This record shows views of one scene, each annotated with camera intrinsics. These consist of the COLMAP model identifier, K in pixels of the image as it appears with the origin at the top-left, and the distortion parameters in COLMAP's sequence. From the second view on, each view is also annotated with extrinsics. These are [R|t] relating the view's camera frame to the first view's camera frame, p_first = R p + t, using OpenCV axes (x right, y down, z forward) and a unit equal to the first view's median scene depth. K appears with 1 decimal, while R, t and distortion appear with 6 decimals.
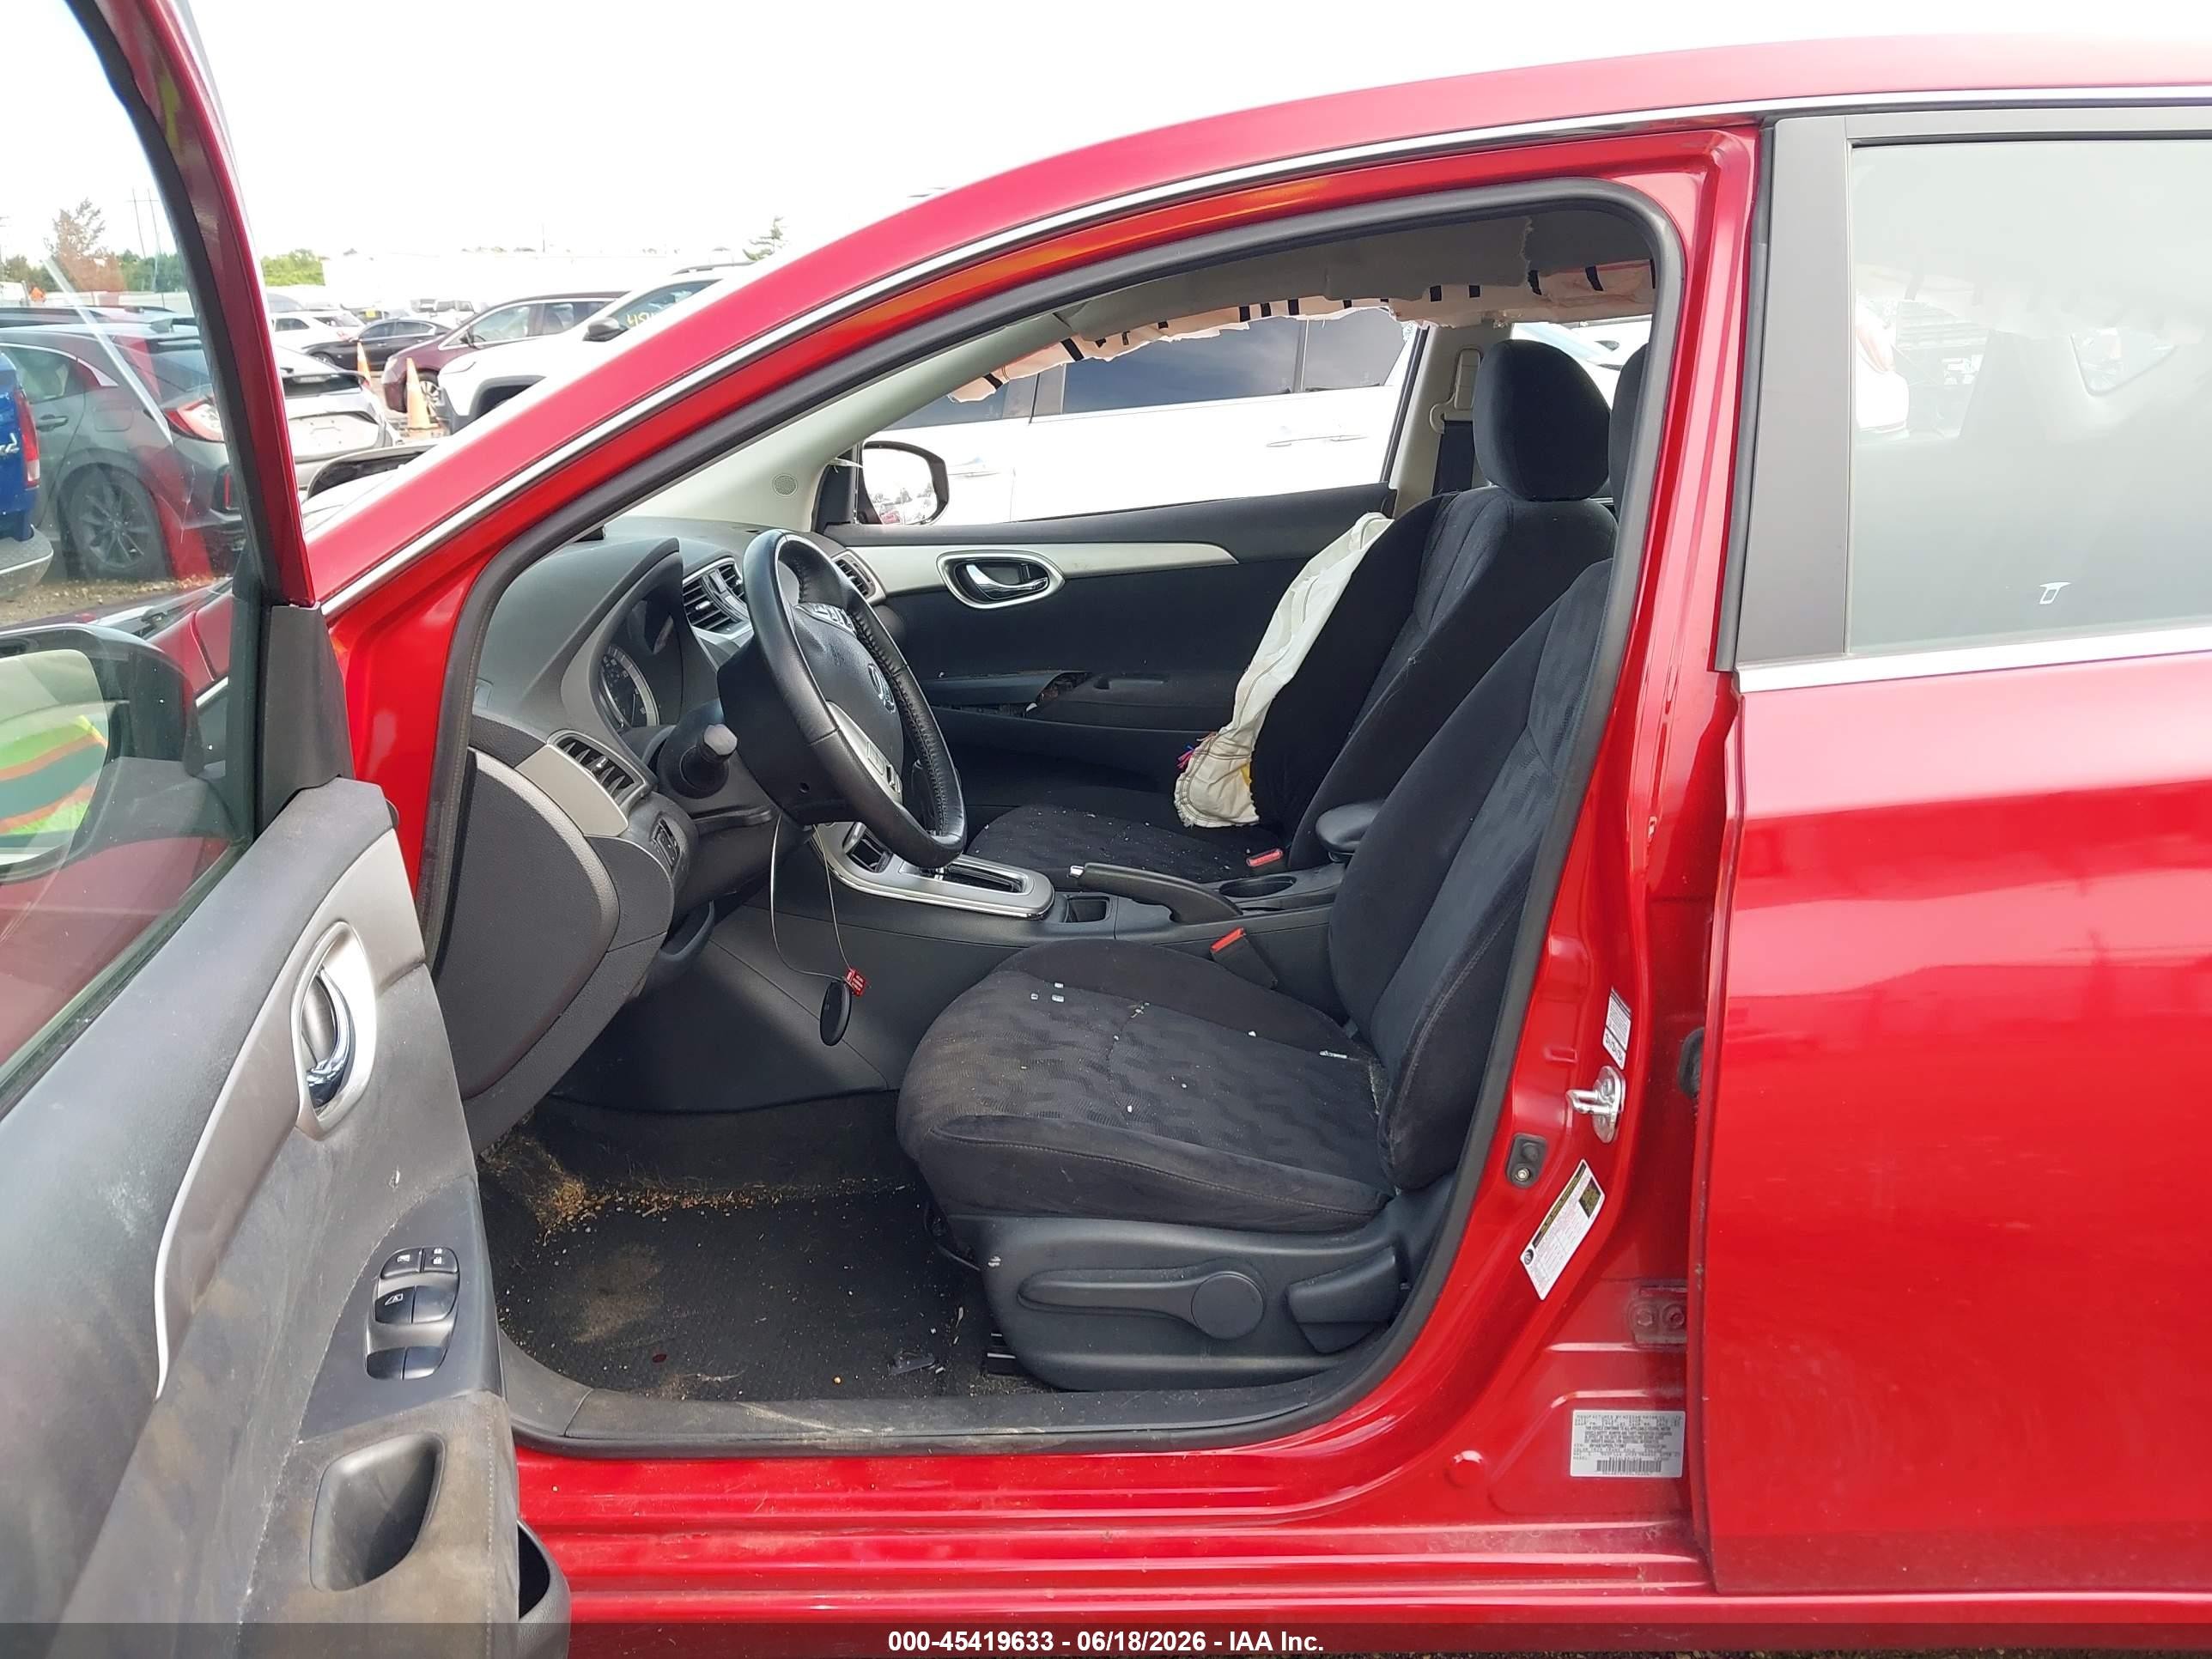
lens RADIAL K [[1740.8, 0, 1097.9], [0, 1740.8, 834.6], [0, 0, 1]] dist [0.001963, 0.004157]
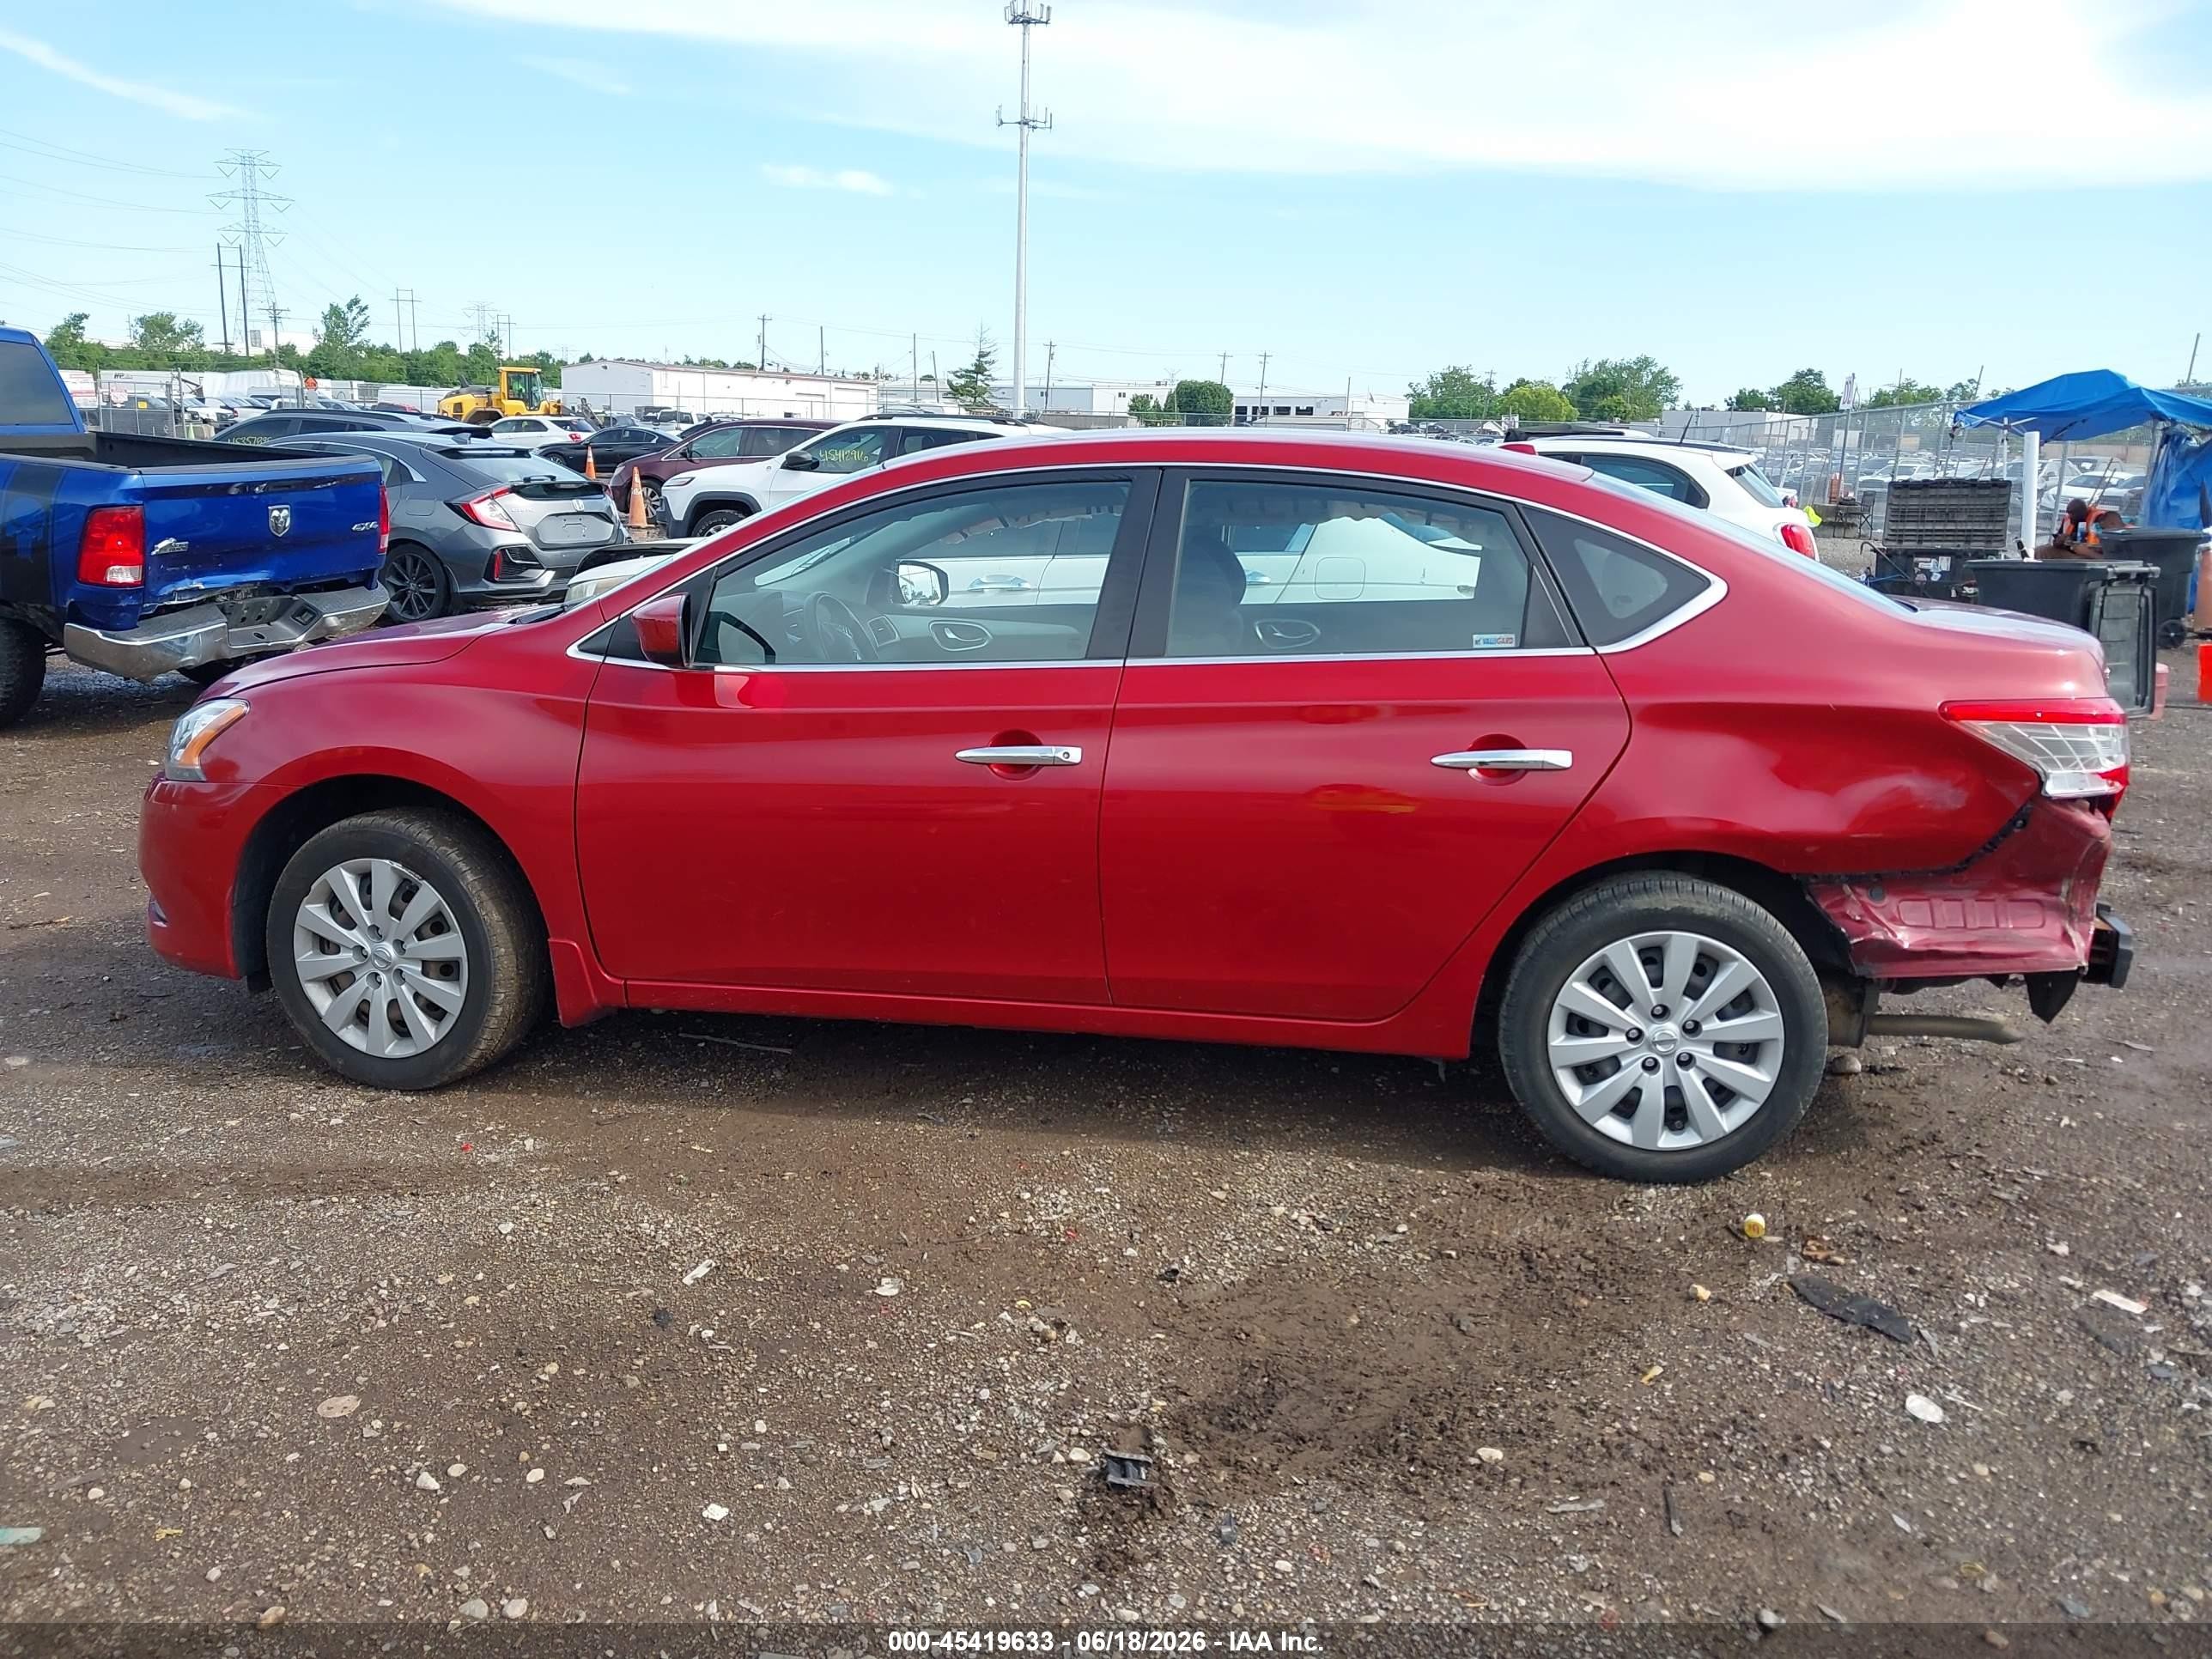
lens RADIAL K [[1772.3, 0, 1115.0], [0, 1772.3, 781.0], [0, 0, 1]] dist [0.006041, 0.002205]
pose [[0.993065, 0.079626, -0.086500, 0.042732], [-0.088381, 0.990788, -0.102610, 0.028624], [0.077533, 0.109543, 0.990954, -0.131554]]
